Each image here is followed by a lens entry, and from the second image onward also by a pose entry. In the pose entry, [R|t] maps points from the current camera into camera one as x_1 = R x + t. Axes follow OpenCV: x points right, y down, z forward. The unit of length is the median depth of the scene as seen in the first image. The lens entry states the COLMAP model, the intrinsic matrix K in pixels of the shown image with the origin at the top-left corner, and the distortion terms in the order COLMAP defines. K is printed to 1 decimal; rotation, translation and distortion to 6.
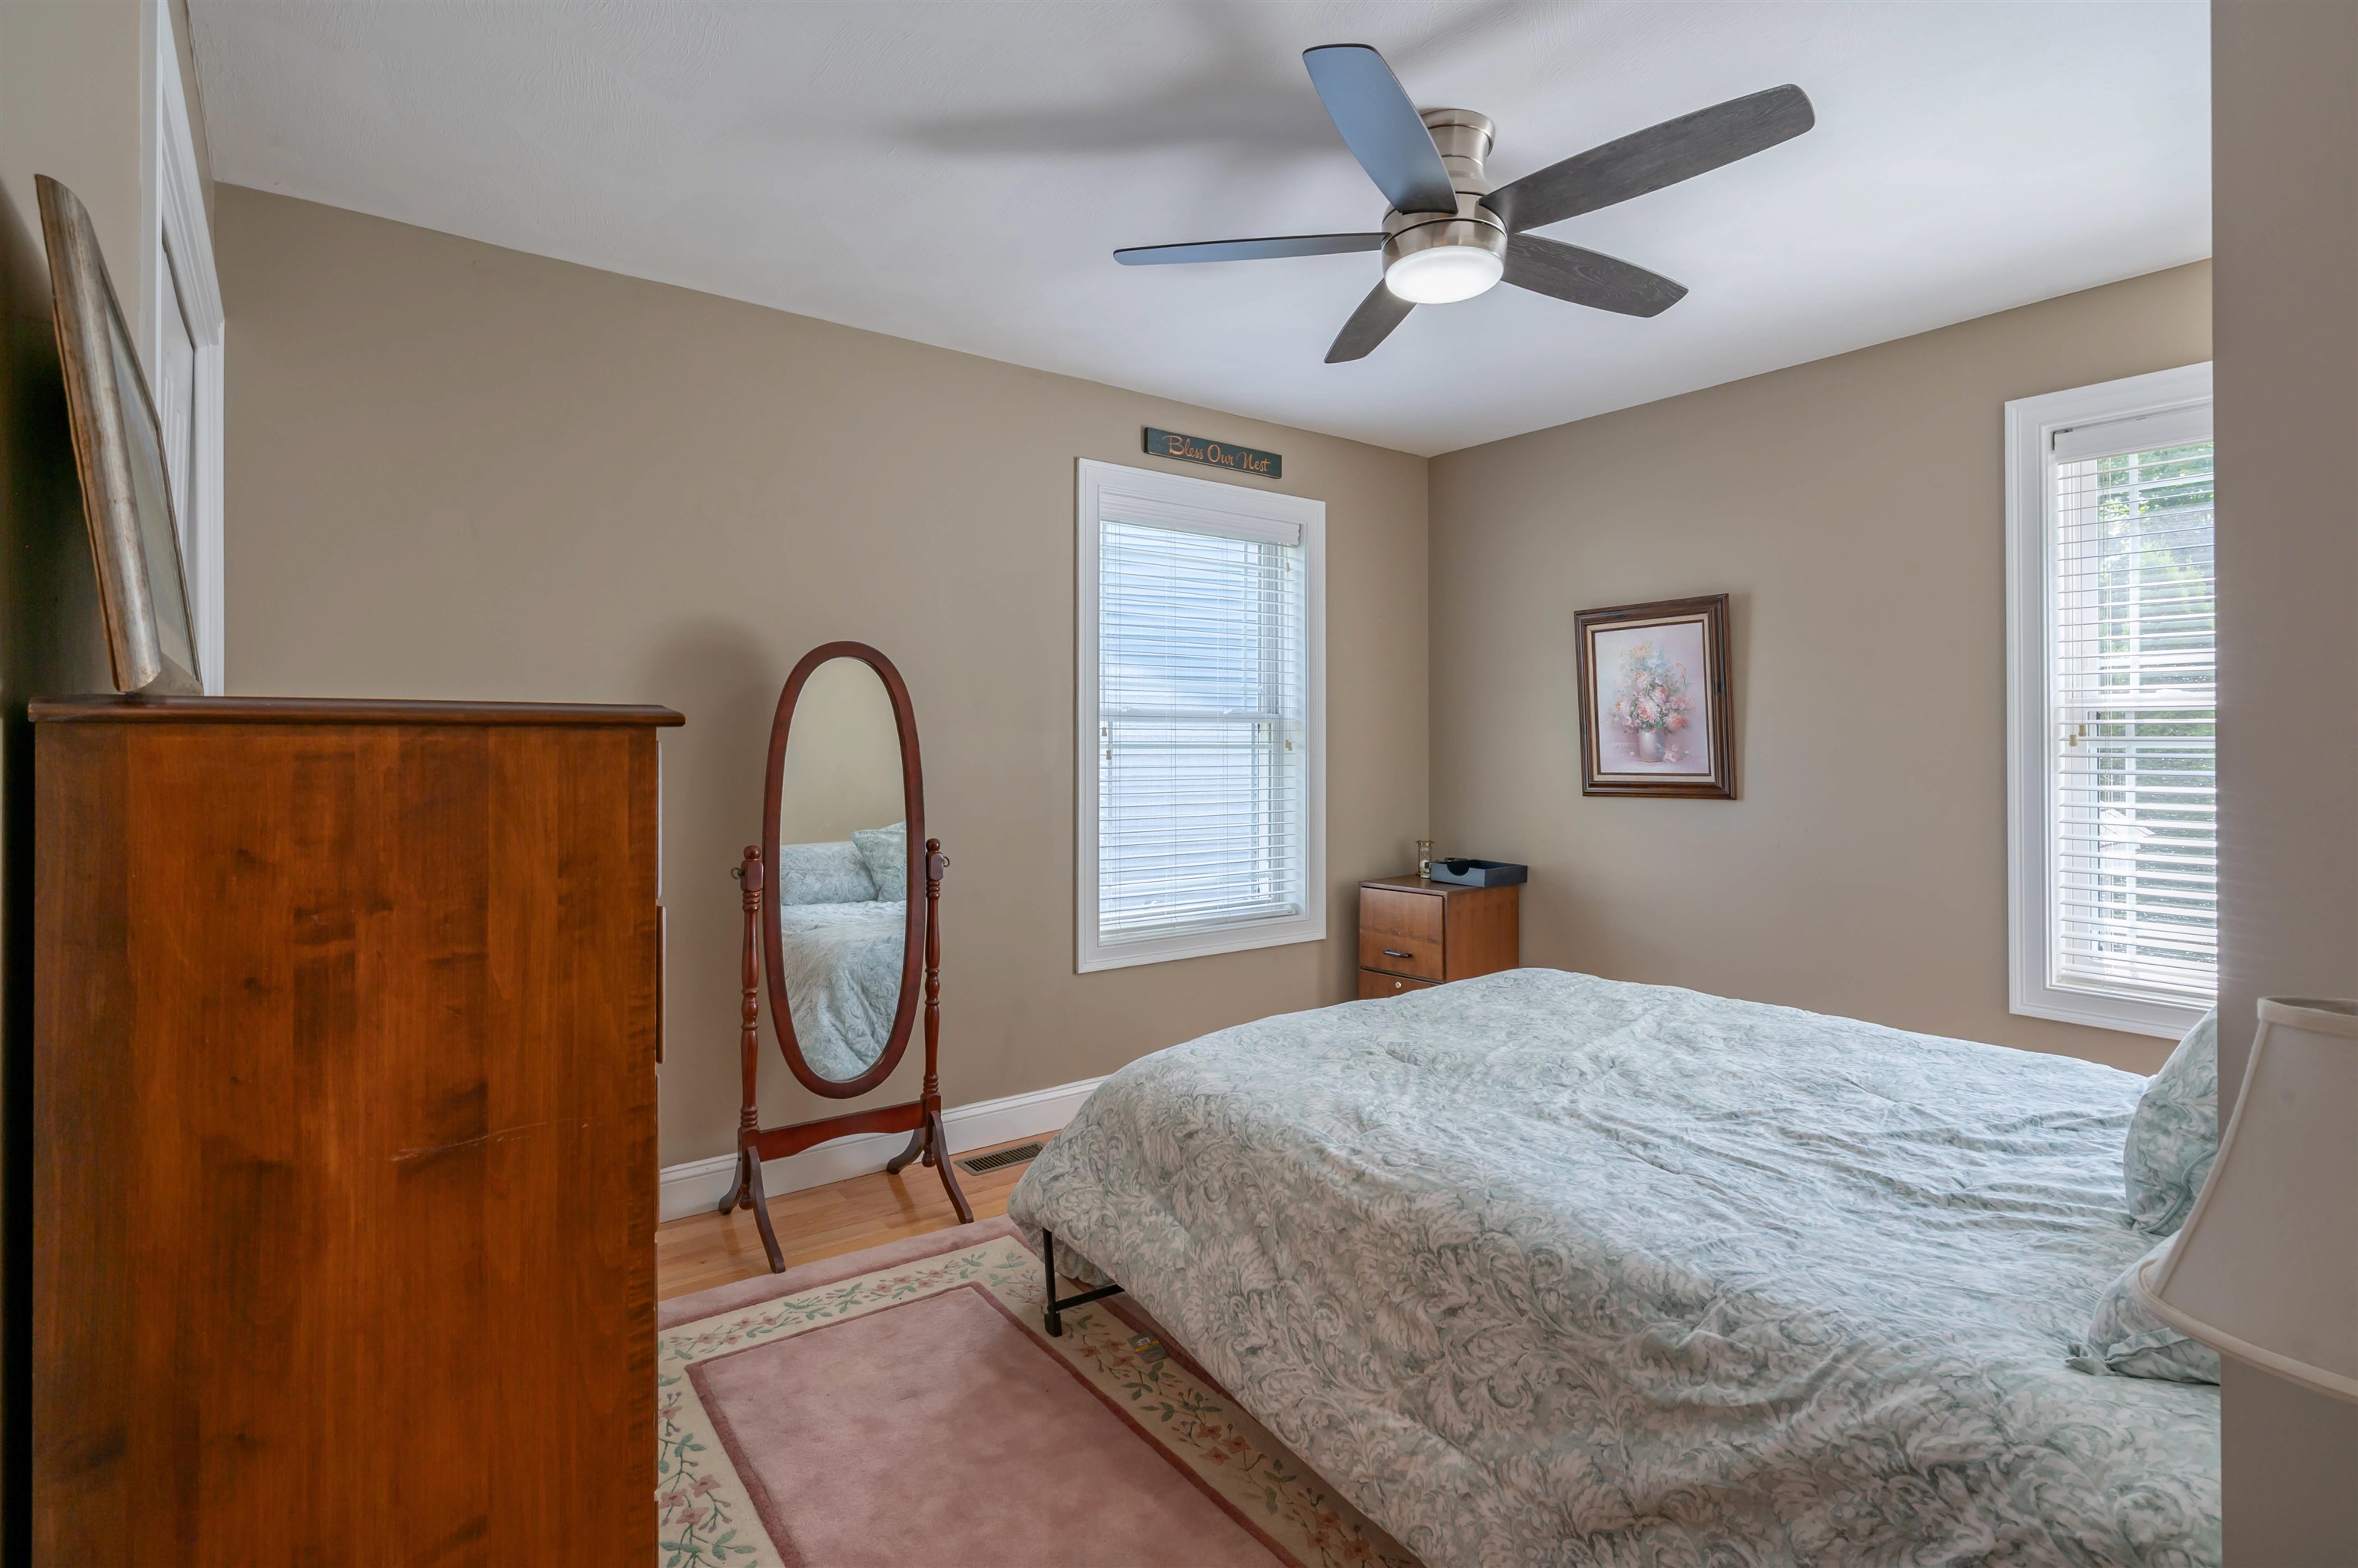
lens RADIAL K [[1139.1, 0, 1195.5], [0, 1139.1, 778.9], [0, 0, 1]] dist [-0.000783, 0.001410]
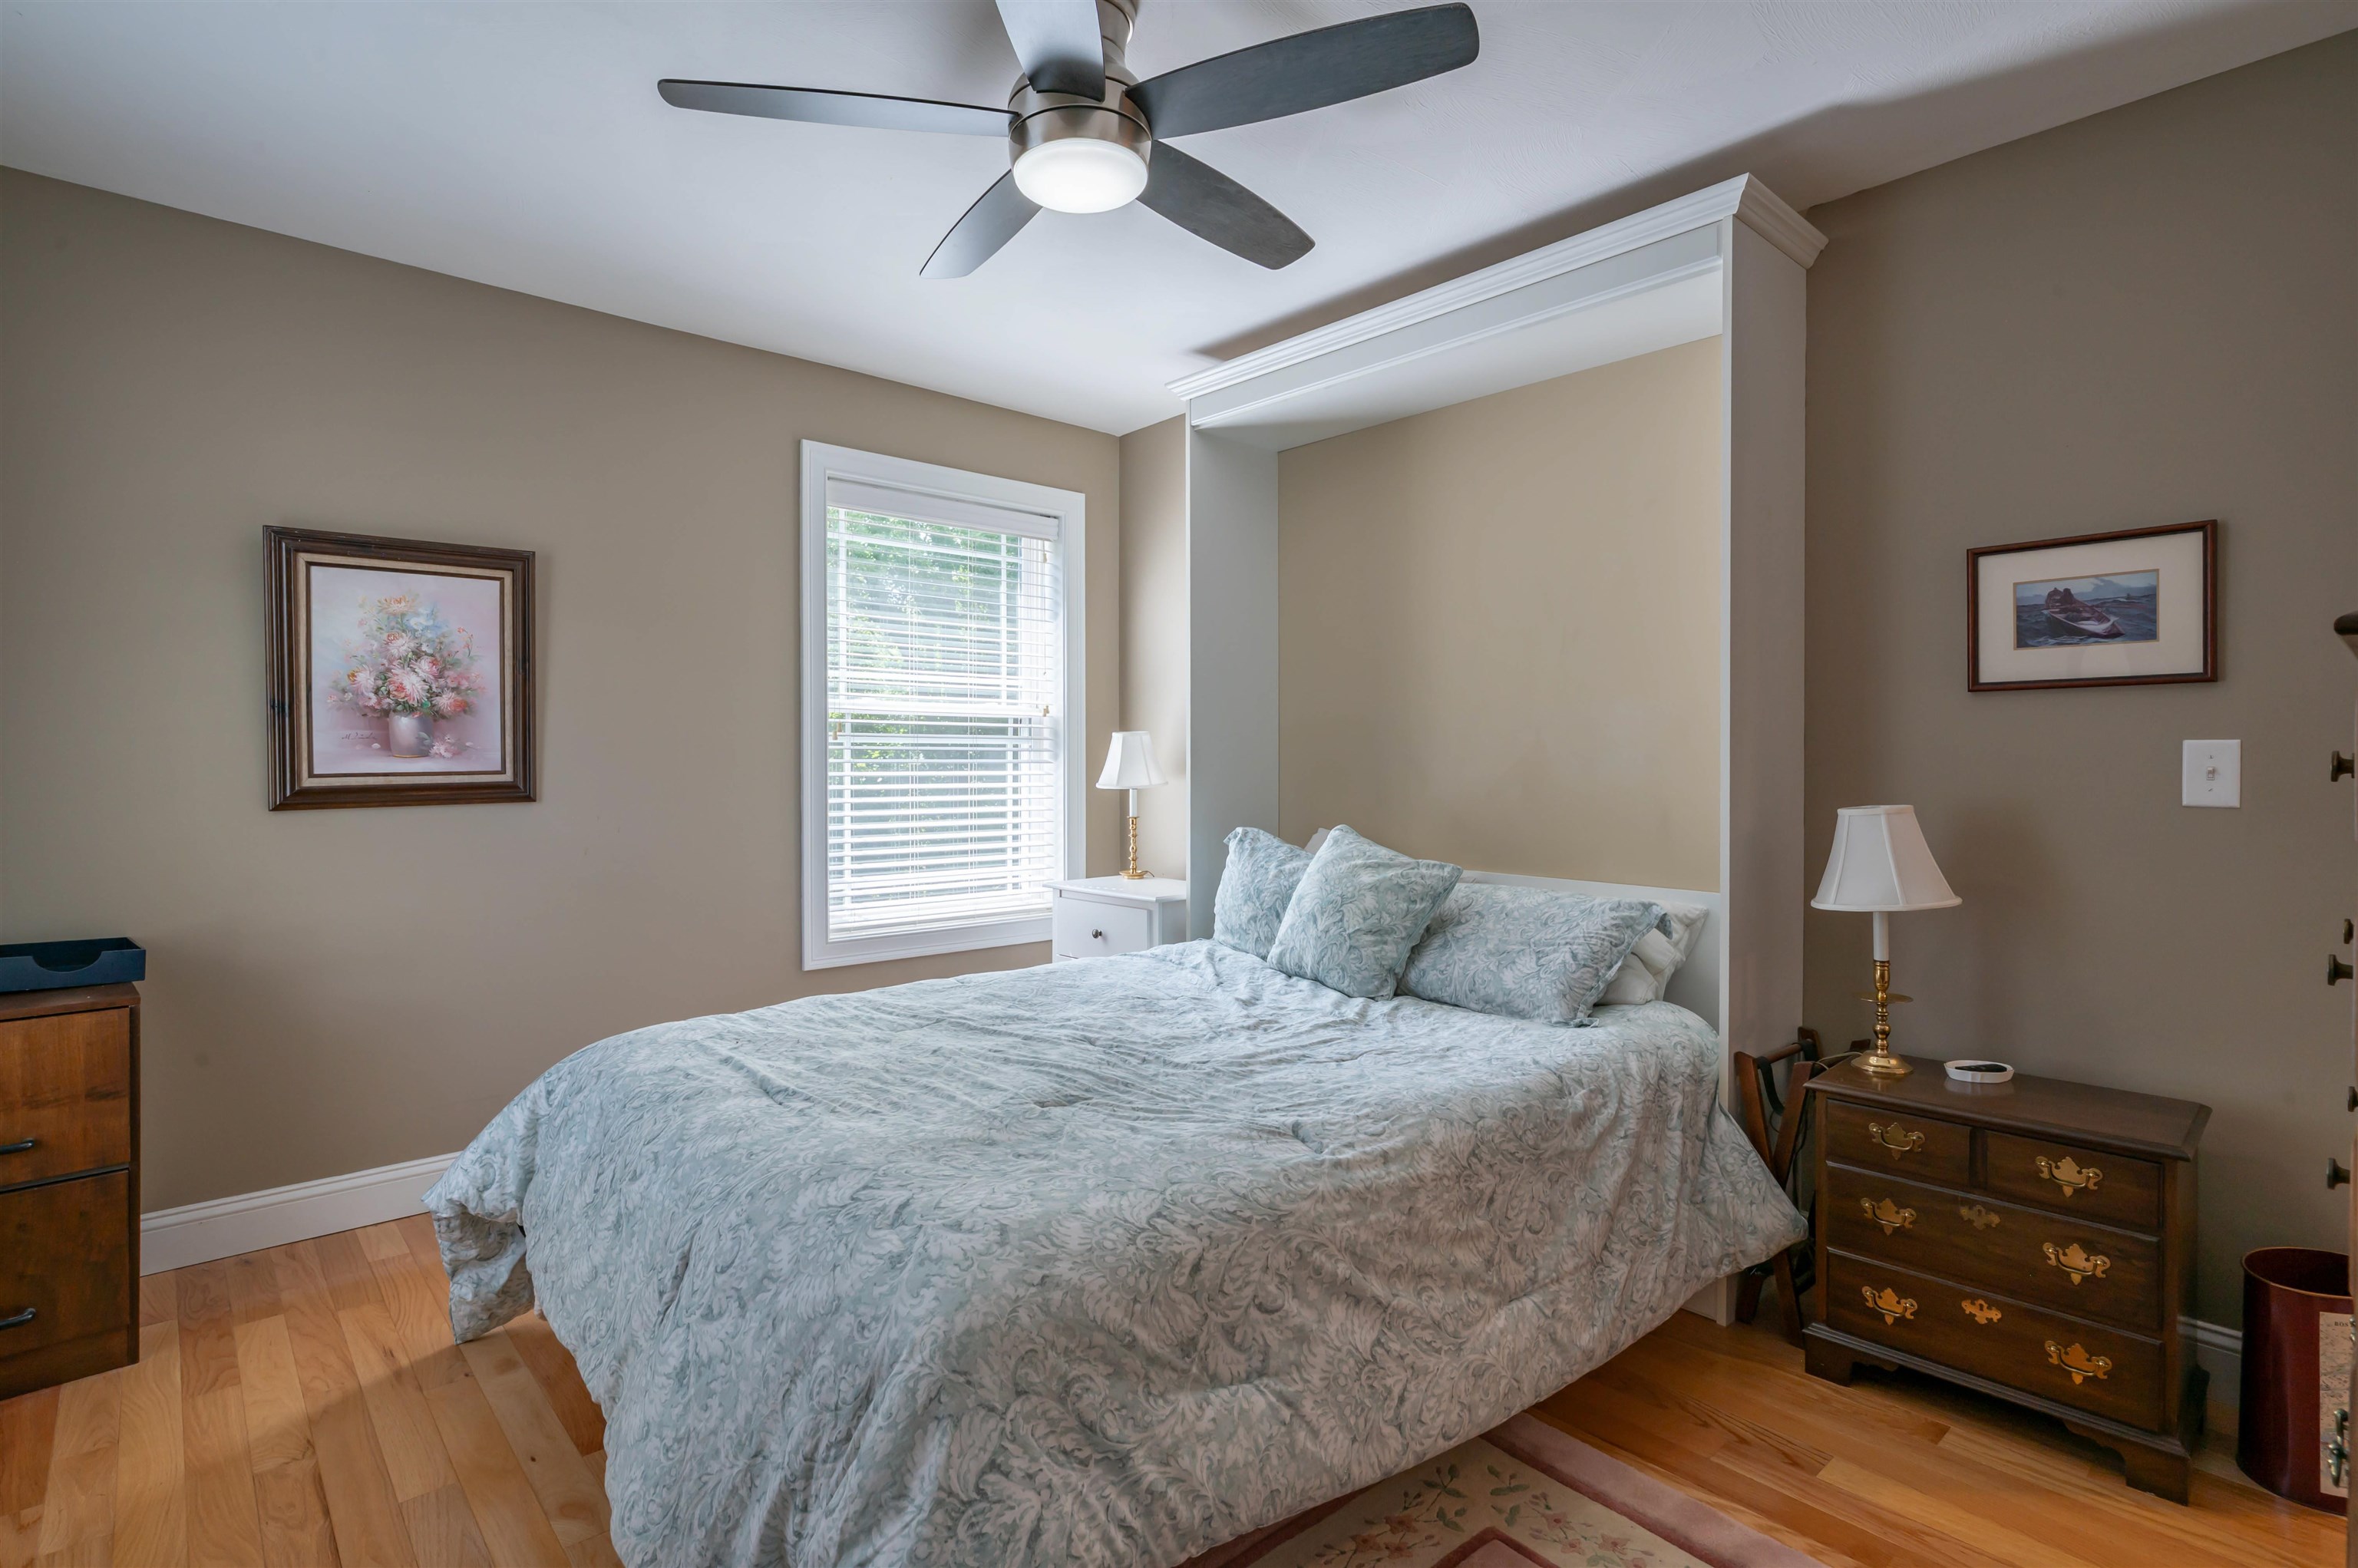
lens RADIAL K [[1139.1, 0, 1195.5], [0, 1139.1, 778.9], [0, 0, 1]] dist [-0.000783, 0.001410]
pose [[-0.070771, -0.020949, 0.997273, -0.477358], [0.029537, 0.999297, 0.023087, -0.003884], [-0.997055, 0.031091, -0.070102, 0.709072]]
